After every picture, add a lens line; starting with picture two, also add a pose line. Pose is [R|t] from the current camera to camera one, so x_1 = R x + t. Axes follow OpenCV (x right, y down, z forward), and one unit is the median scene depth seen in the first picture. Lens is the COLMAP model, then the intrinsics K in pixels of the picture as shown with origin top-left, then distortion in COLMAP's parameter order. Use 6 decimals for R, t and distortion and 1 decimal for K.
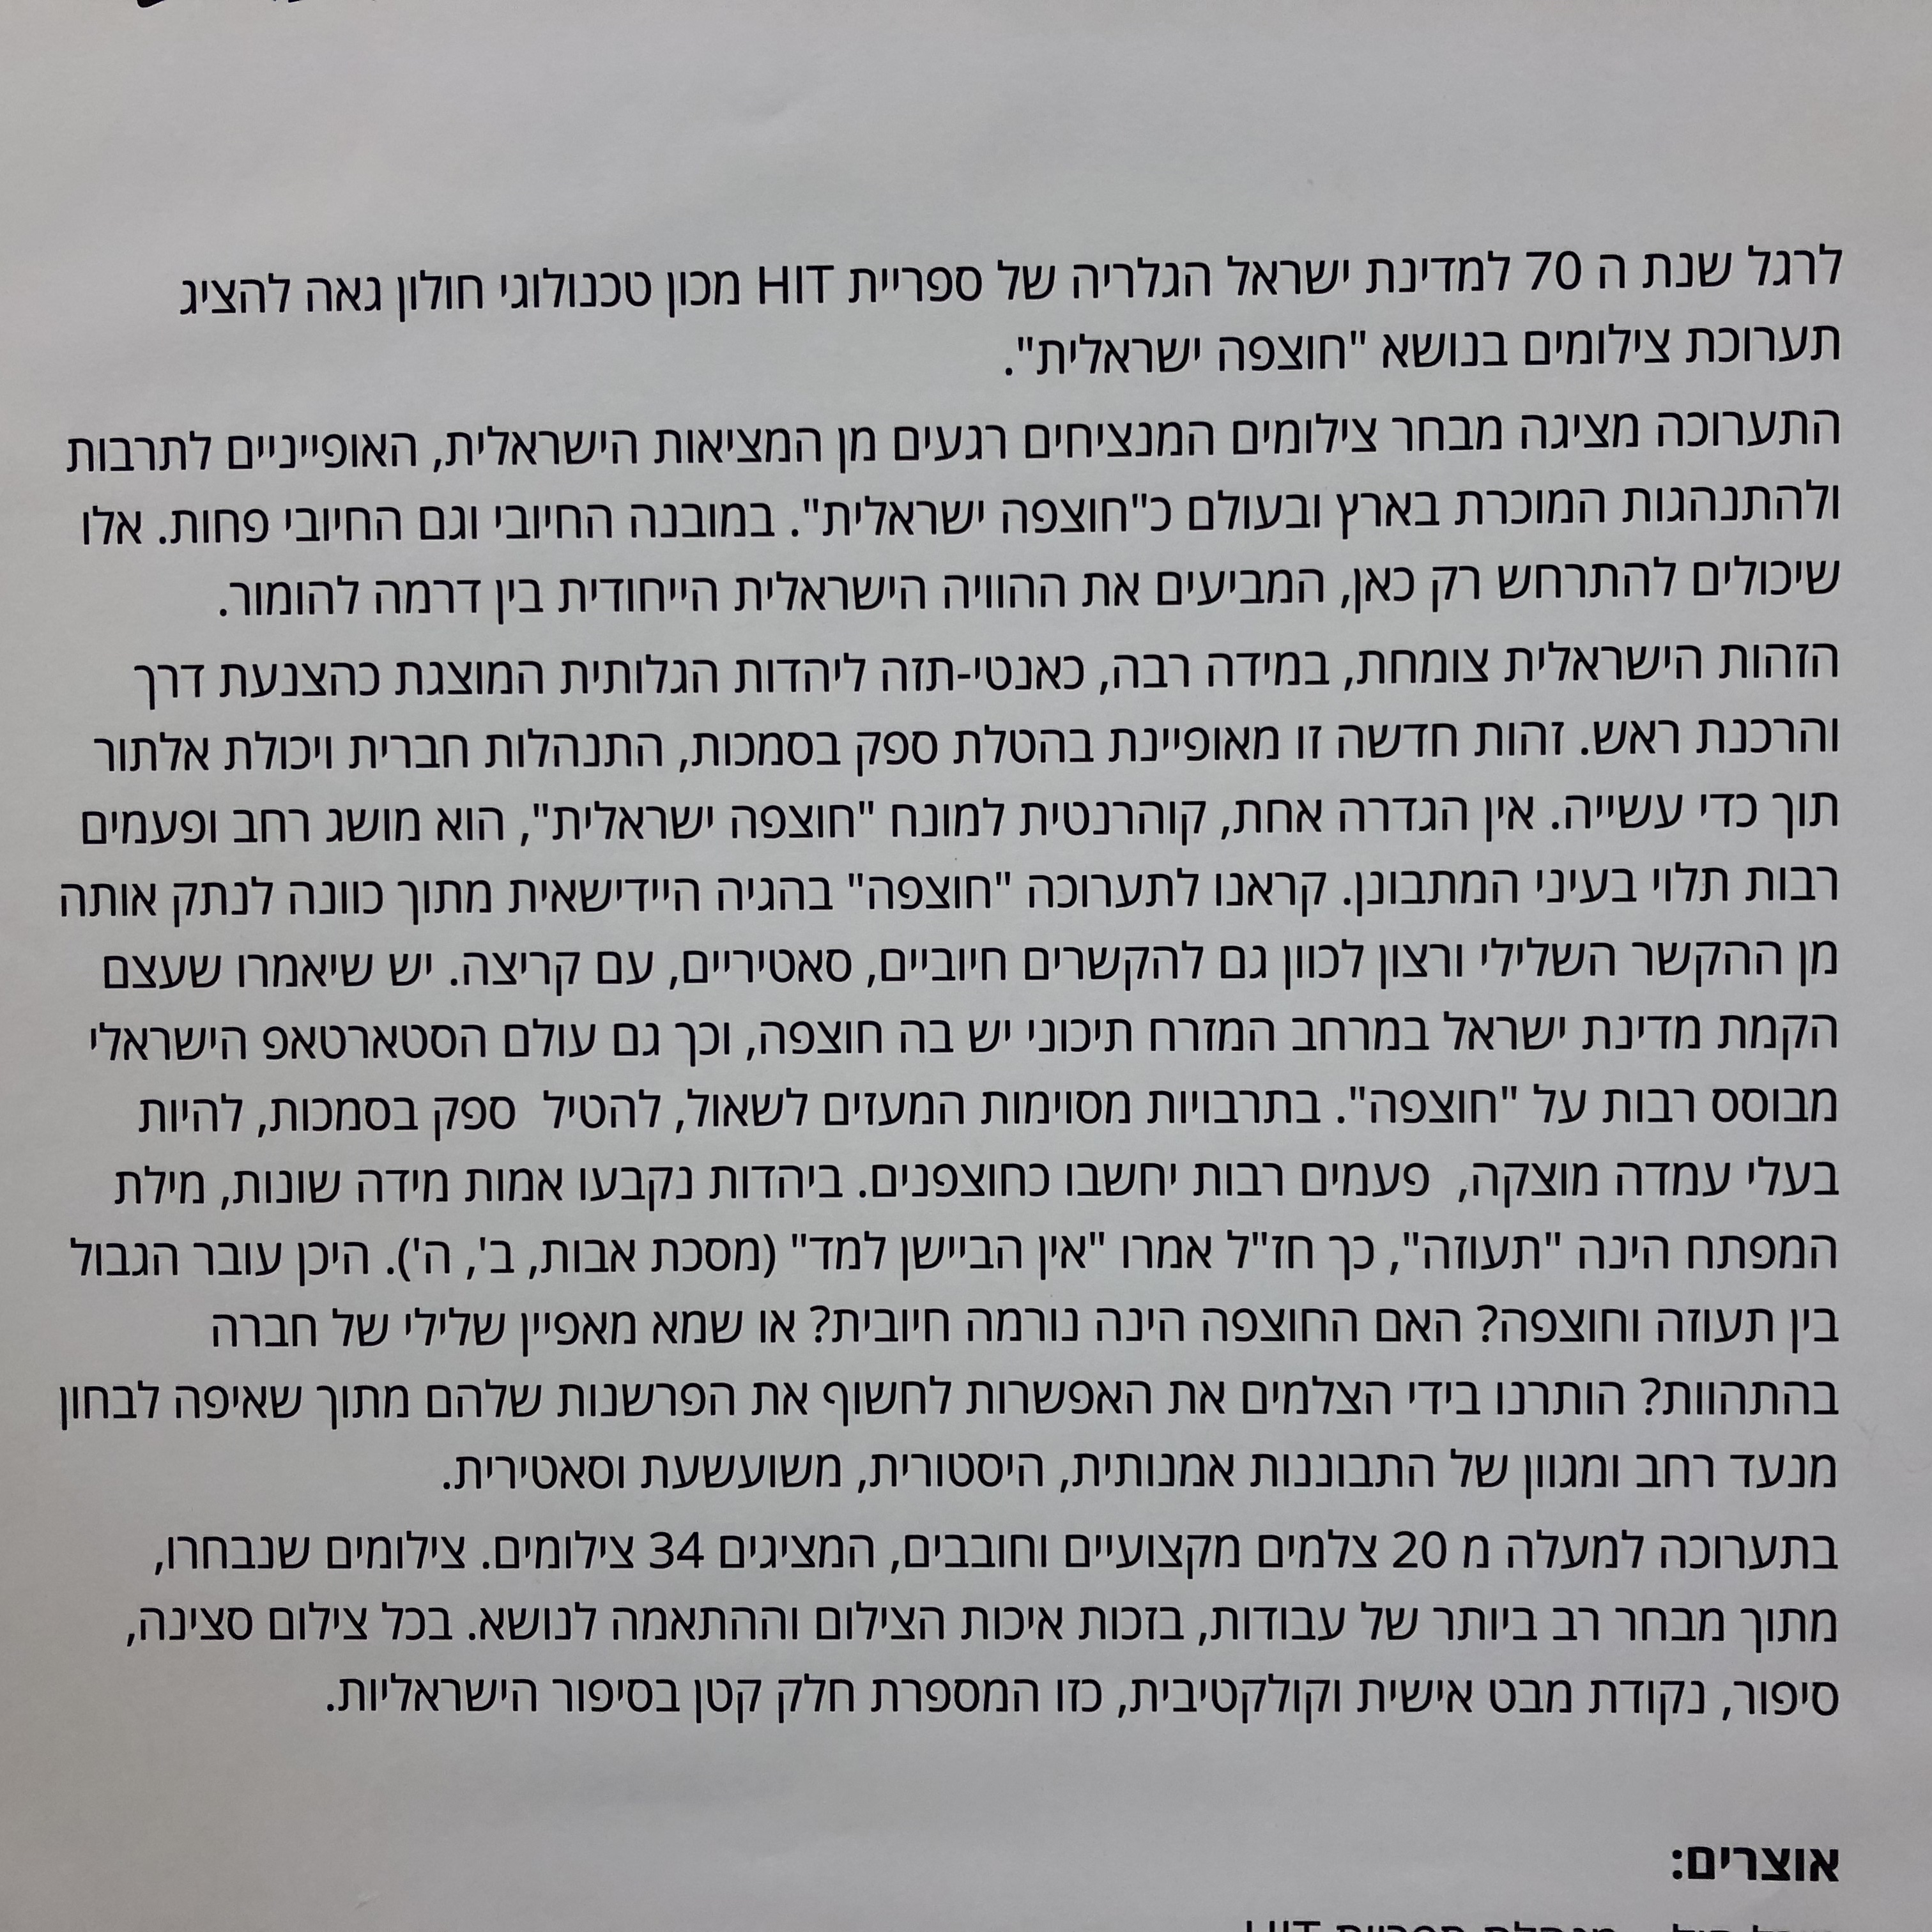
lens RADIAL K [[2085.3, 0, 982.9], [0, 2085.3, 957.6], [0, 0, 1]] dist [0.014320, 0.000000]
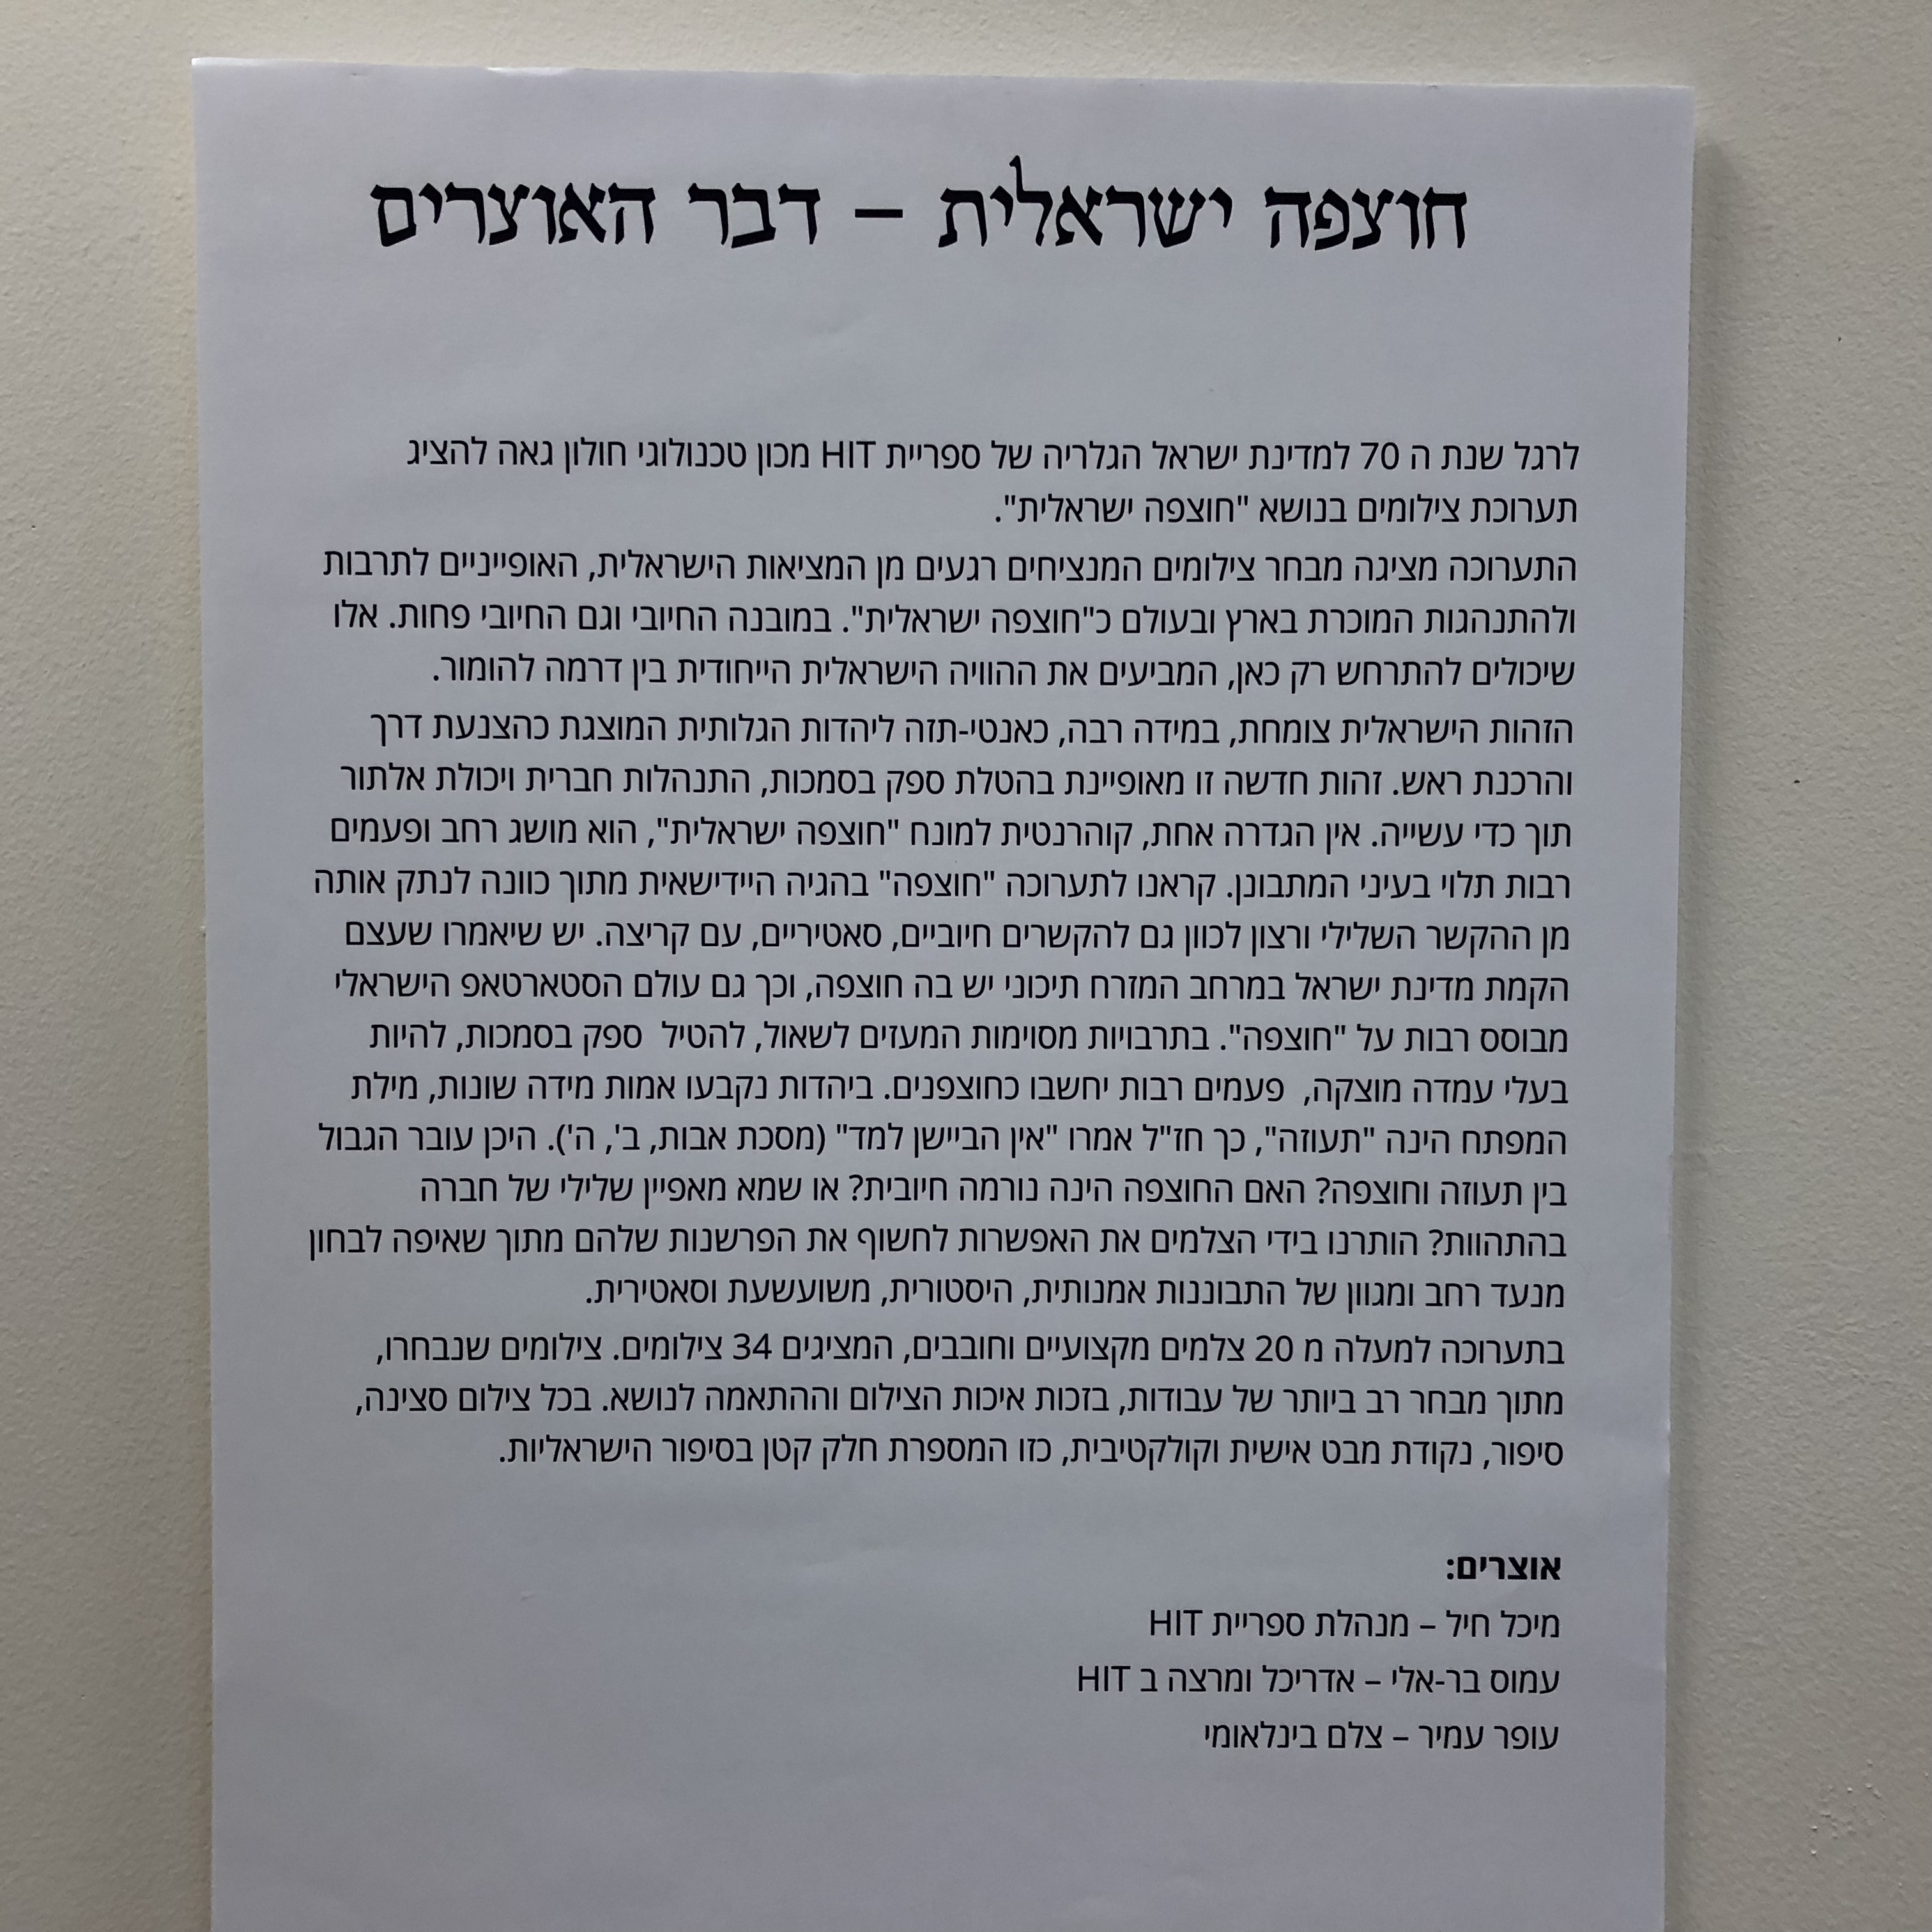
lens RADIAL K [[2085.3, 0, 945.8], [0, 2085.3, 968.4], [0, 0, 1]] dist [0.014320, 0.000000]
pose [[0.999866, 0.013028, -0.009923, -0.004992], [-0.012862, 0.999779, 0.016617, 0.002153], [0.010138, -0.016487, 0.999813, -0.421296]]
